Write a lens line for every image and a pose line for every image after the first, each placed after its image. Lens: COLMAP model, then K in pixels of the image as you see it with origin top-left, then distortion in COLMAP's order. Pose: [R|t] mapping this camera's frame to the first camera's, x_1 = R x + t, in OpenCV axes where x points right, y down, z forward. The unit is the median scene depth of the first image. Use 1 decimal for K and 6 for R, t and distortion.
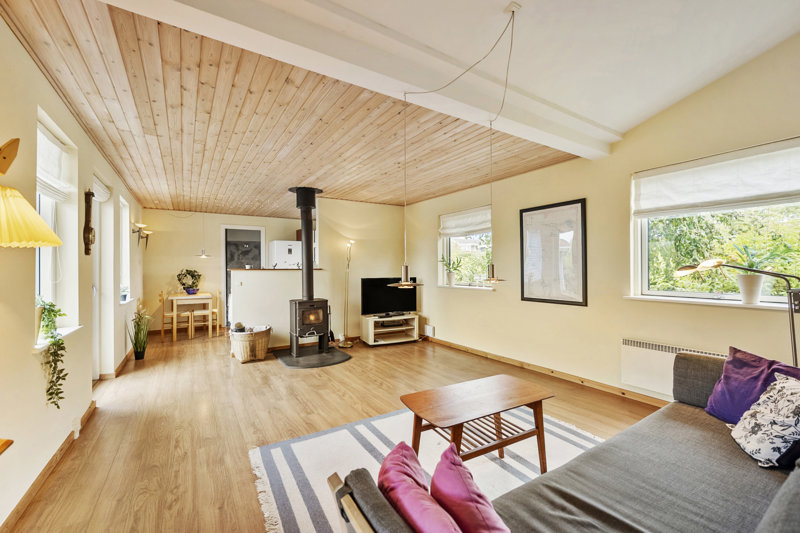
lens RADIAL K [[333.6, 0, 400.0], [0, 333.6, 266.5], [0, 0, 1]] dist [0.001444, 0.000169]
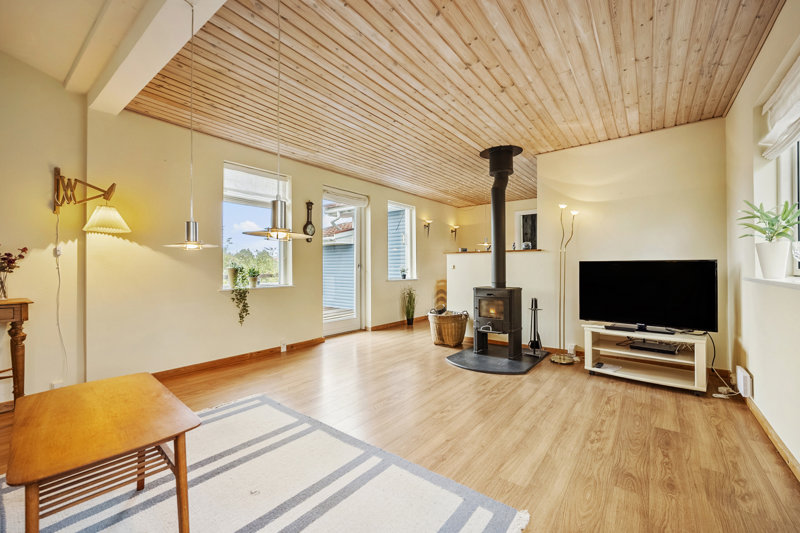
lens RADIAL K [[333.6, 0, 400.0], [0, 333.6, 266.5], [0, 0, 1]] dist [0.001444, 0.000169]
pose [[0.334523, 0.001549, -0.942386, 0.407371], [0.006489, 0.999971, 0.003947, 0.044844], [0.942365, -0.007436, 0.334503, 0.515092]]
